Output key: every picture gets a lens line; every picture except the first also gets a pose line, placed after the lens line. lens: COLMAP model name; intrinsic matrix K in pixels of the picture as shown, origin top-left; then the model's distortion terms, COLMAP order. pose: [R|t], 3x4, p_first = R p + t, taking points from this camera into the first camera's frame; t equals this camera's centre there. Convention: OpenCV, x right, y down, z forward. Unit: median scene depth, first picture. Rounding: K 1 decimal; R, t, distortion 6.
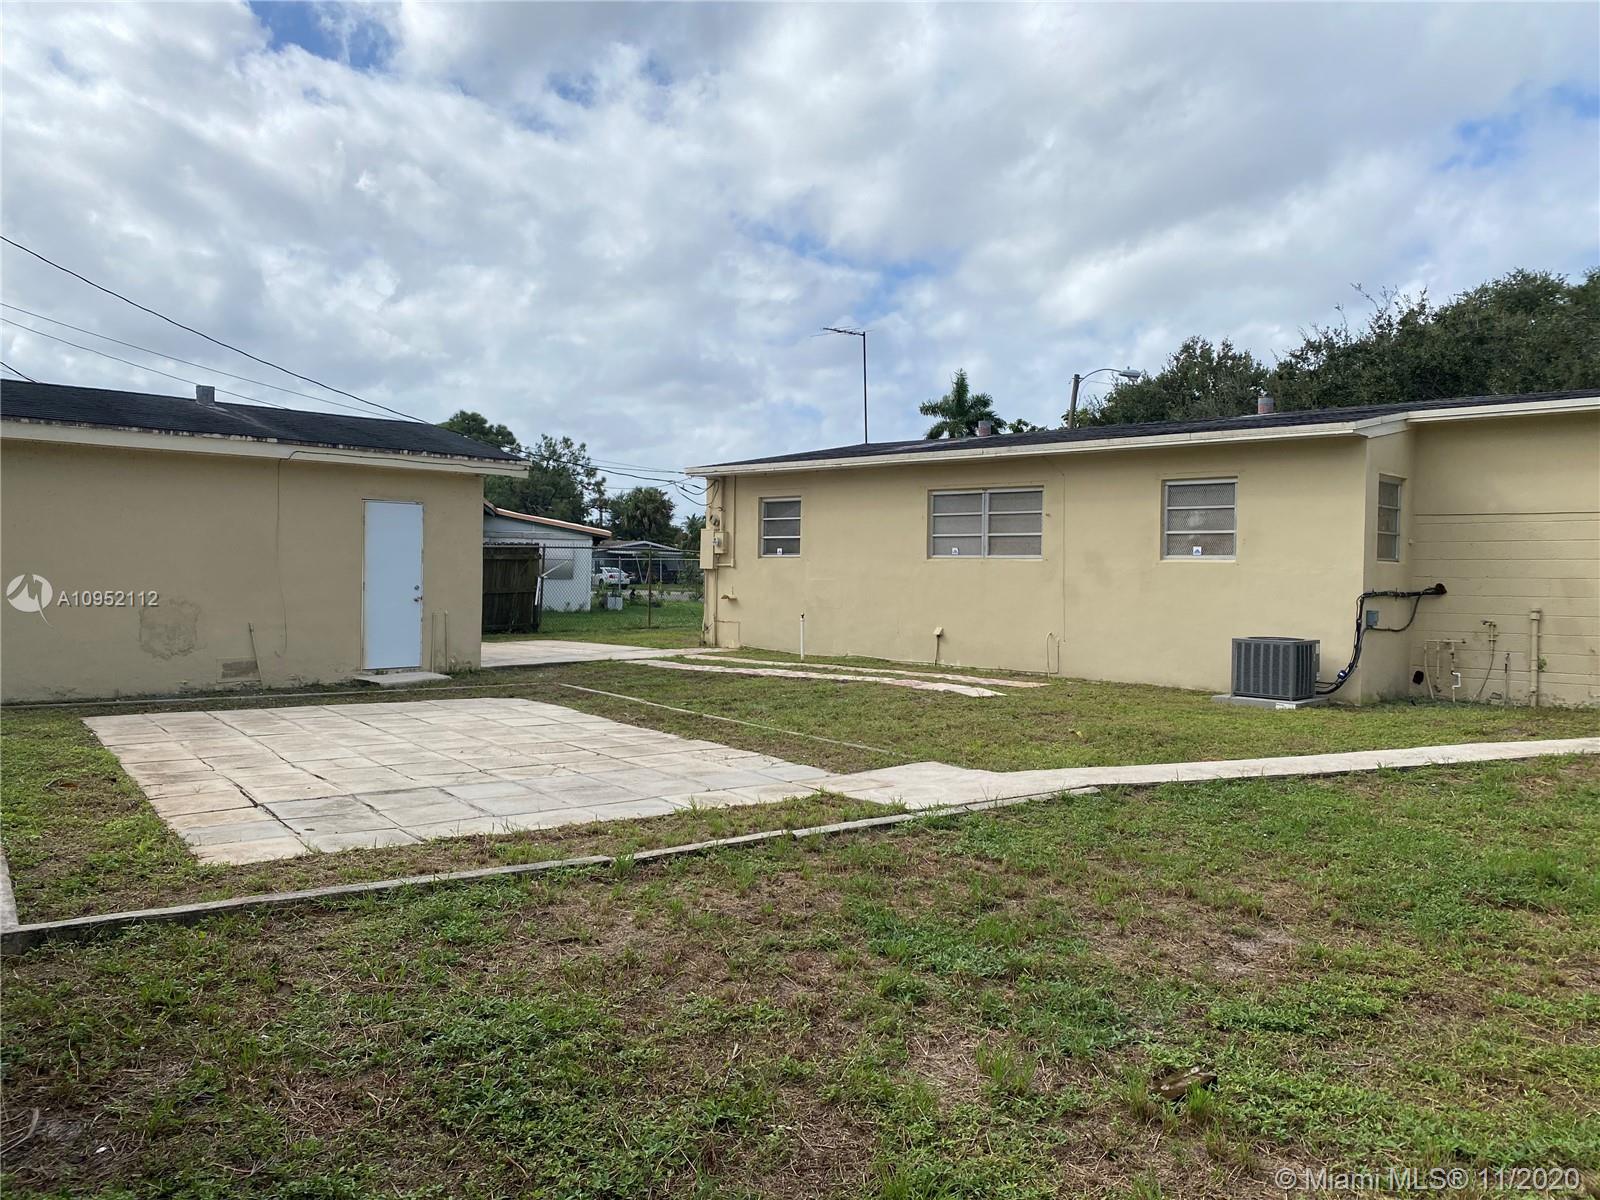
lens RADIAL K [[1243.9, 0, 797.0], [0, 1243.9, 585.5], [0, 0, 1]] dist [0.006491, -0.009982]
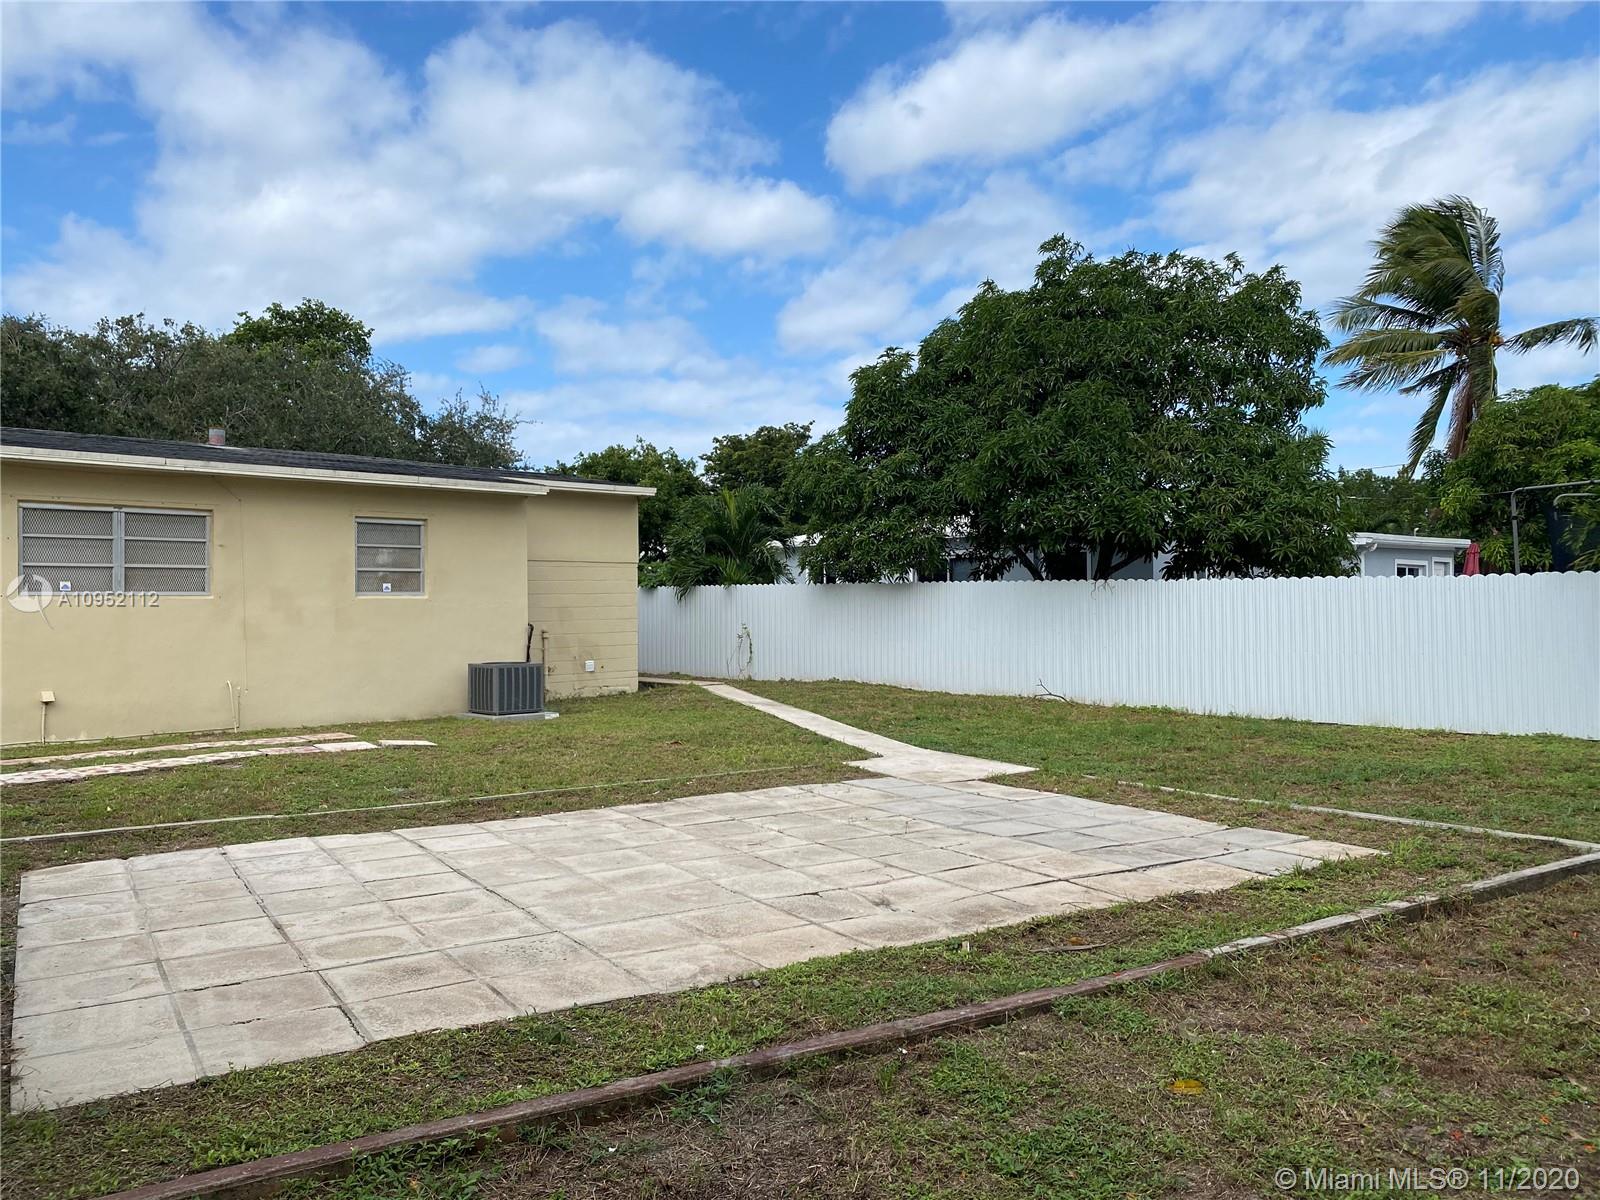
lens RADIAL K [[1243.9, 0, 797.0], [0, 1243.9, 585.5], [0, 0, 1]] dist [0.006491, -0.009982]
pose [[0.019204, 0.002940, 0.999811, -0.692251], [0.021925, 0.999754, -0.003361, -0.018326], [-0.999575, 0.021986, 0.019135, 0.631220]]
